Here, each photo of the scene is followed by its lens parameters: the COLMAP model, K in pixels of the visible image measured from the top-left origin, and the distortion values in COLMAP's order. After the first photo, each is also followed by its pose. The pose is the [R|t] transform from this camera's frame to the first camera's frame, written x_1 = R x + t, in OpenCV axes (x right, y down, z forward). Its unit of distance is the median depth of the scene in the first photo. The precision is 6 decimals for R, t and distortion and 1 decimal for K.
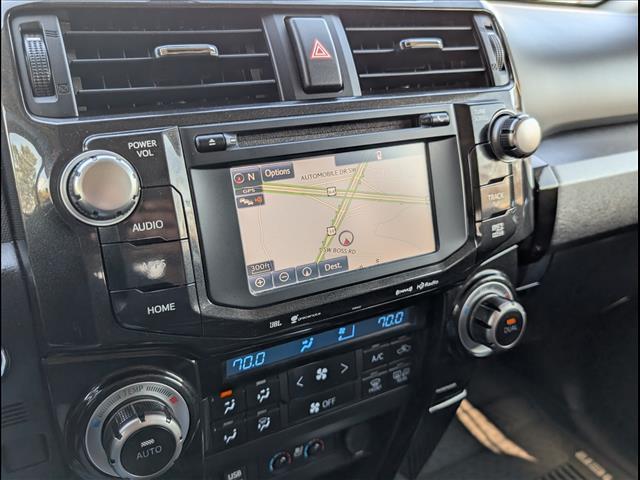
lens RADIAL K [[568.0, 0, 323.1], [0, 568.0, 236.9], [0, 0, 1]] dist [-0.002693, 0.008599]
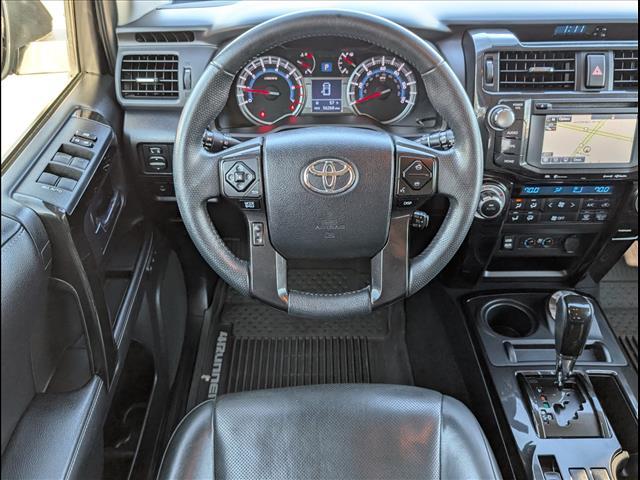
lens RADIAL K [[568.0, 0, 323.1], [0, 568.0, 236.9], [0, 0, 1]] dist [-0.002693, 0.008599]
pose [[0.875529, 0.272024, -0.399315, 0.121104], [-0.164659, 0.944967, 0.282710, -0.141069], [0.454243, -0.181770, 0.872137, -1.657926]]
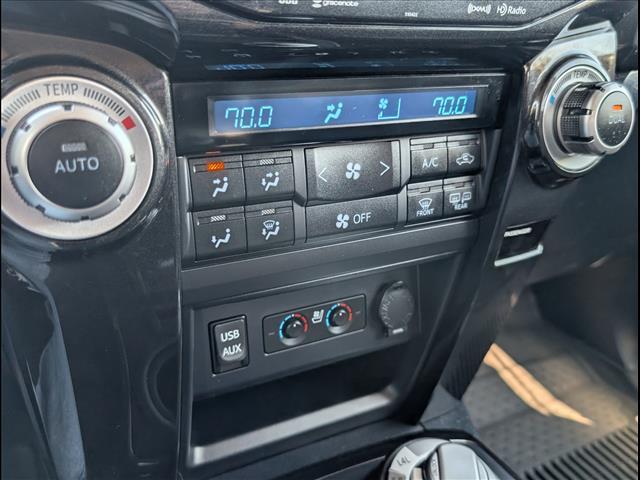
lens RADIAL K [[569.1, 0, 331.1], [0, 569.1, 239.5], [0, 0, 1]] dist [0.003479, -0.002870]
pose [[0.999779, 0.011570, -0.017529, -0.019033], [-0.012101, 0.999461, -0.030523, 0.403039], [0.017166, 0.030729, 0.999380, 0.336574]]
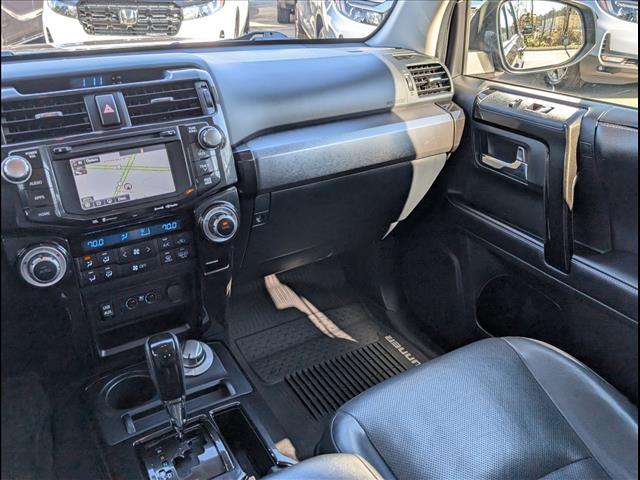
lens RADIAL K [[568.0, 0, 323.1], [0, 568.0, 236.9], [0, 0, 1]] dist [-0.002693, 0.008599]
pose [[0.998561, -0.053622, 0.001052, 0.819231], [0.053552, 0.997953, 0.034963, 0.169276], [-0.002925, -0.034856, 0.999388, -1.350071]]
